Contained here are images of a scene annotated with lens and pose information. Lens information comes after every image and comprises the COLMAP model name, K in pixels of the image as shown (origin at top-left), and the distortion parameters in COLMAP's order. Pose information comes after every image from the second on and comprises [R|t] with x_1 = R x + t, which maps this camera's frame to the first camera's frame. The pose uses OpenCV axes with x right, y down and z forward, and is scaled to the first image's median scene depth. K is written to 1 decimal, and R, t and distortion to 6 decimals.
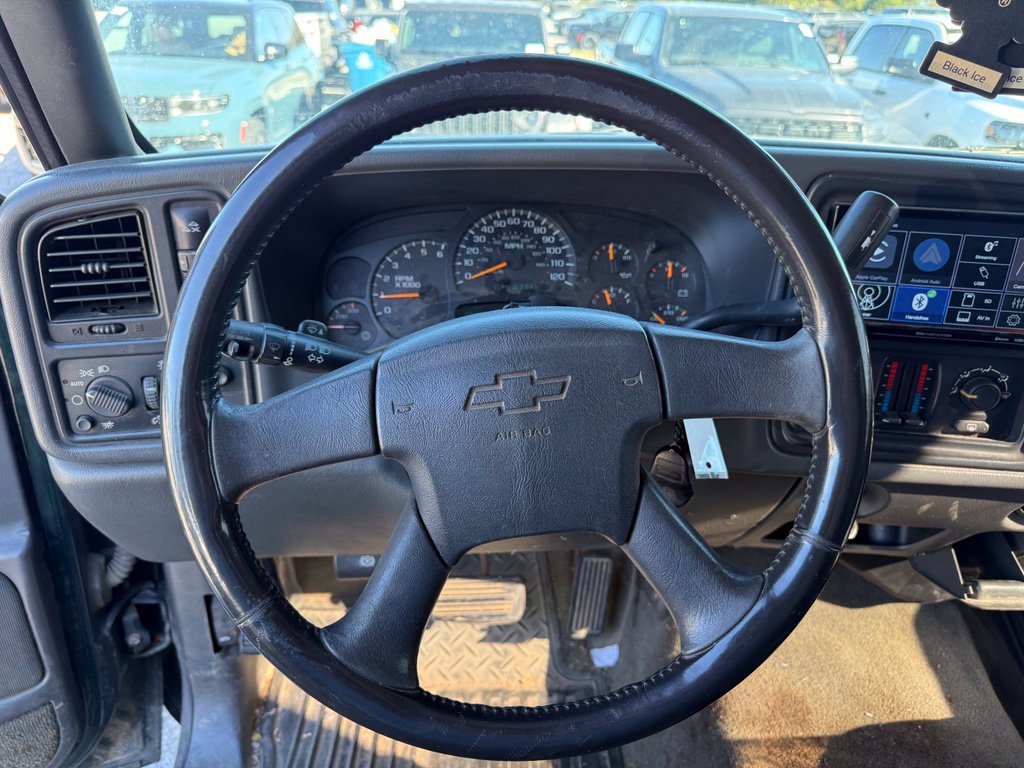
lens RADIAL K [[733.4, 0, 512.0], [0, 733.4, 384.0], [0, 0, 1]] dist [0.006402, -0.000483]
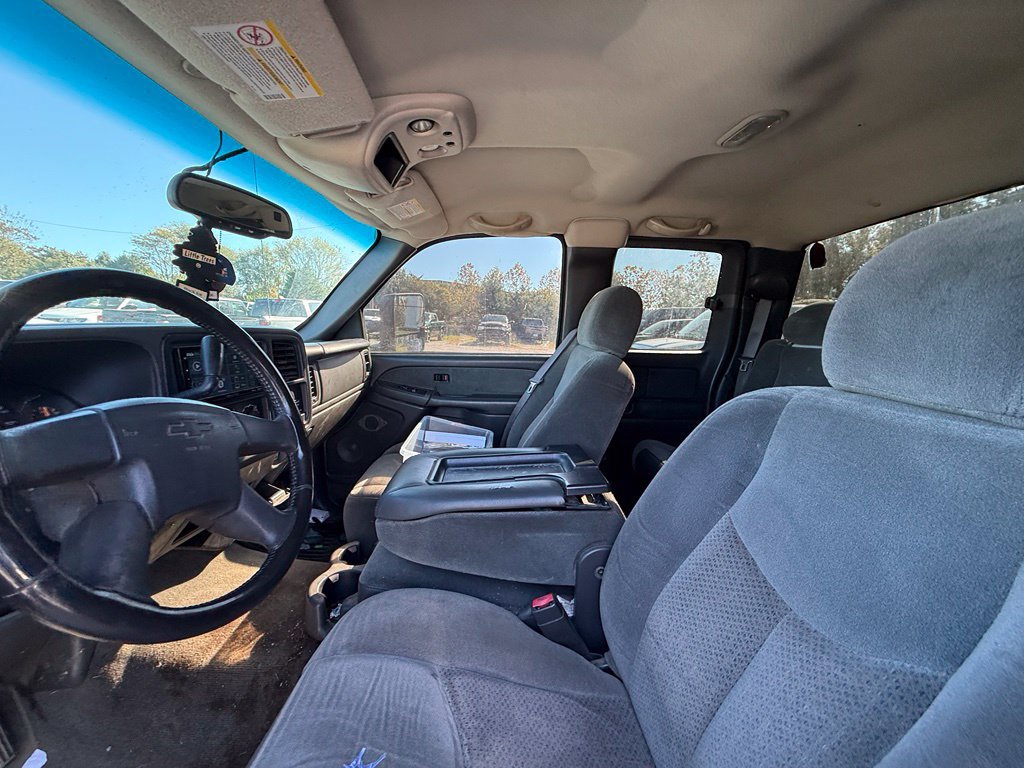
lens RADIAL K [[733.4, 0, 512.0], [0, 733.4, 384.0], [0, 0, 1]] dist [0.006402, -0.000483]
pose [[0.034344, -0.099852, 0.994409, -1.631258], [0.400431, 0.913014, 0.077849, 0.070504], [-0.915683, 0.395519, 0.071341, 0.006525]]
